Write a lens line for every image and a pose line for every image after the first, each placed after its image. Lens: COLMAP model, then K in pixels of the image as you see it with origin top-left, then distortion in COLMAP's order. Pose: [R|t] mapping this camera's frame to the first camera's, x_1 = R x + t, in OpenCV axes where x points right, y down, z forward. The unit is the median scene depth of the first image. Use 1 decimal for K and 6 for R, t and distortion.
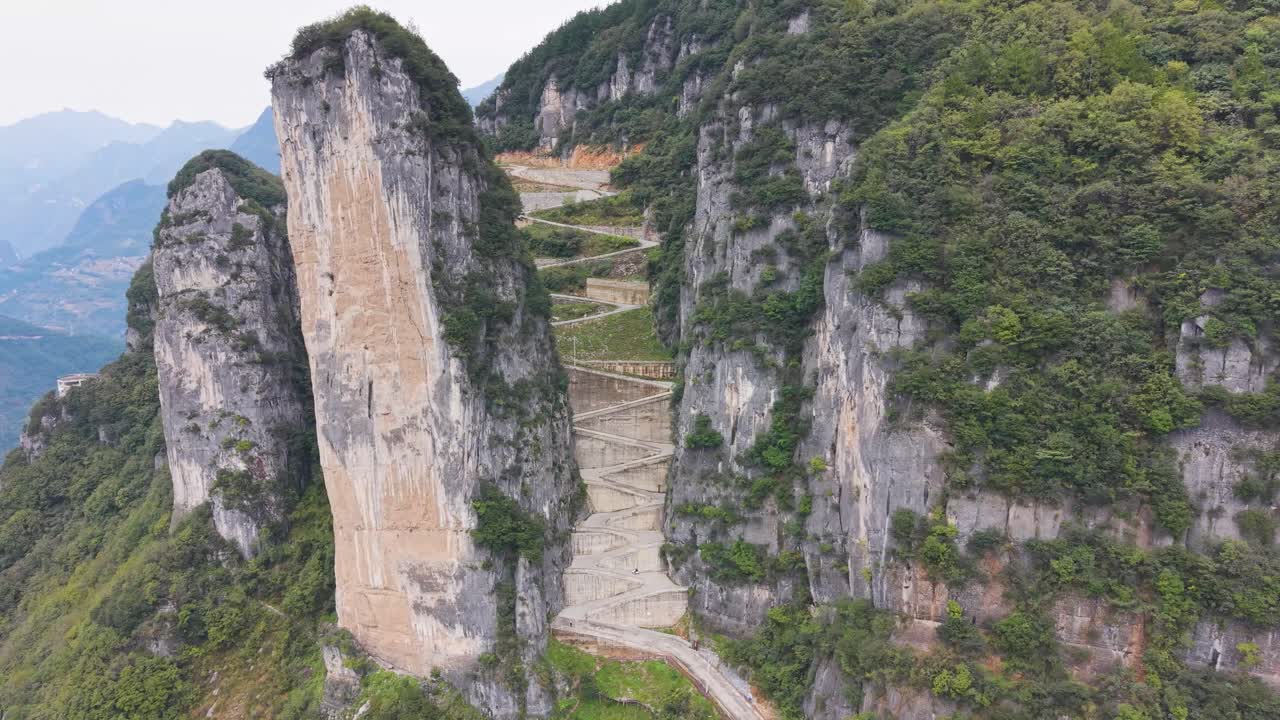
lens RADIAL K [[904.7, 0, 679.0], [0, 904.7, 359.3], [0, 0, 1]] dist [-0.008058, -0.008237]
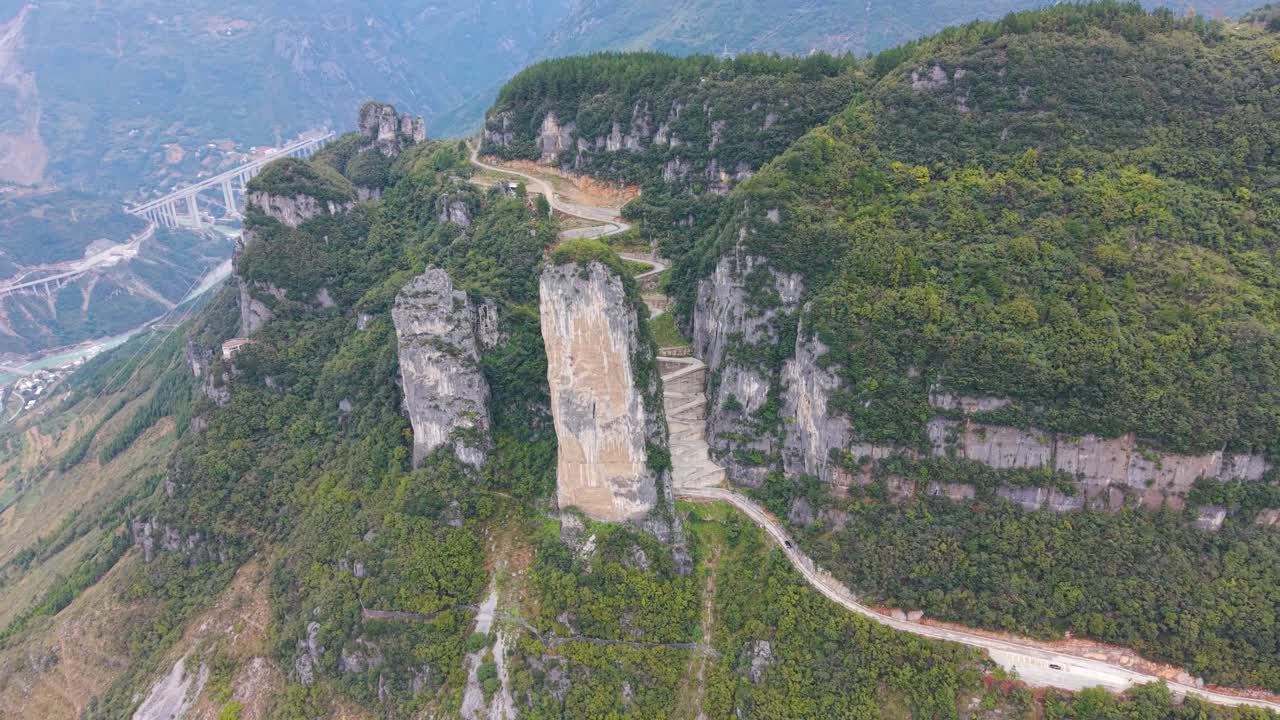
lens RADIAL K [[904.7, 0, 679.0], [0, 904.7, 359.3], [0, 0, 1]] dist [-0.008058, -0.008237]
pose [[0.970796, -0.097232, 0.219322, -0.601804], [0.033303, 0.959955, 0.278169, -0.669672], [-0.237586, -0.262741, 0.935158, -1.053701]]
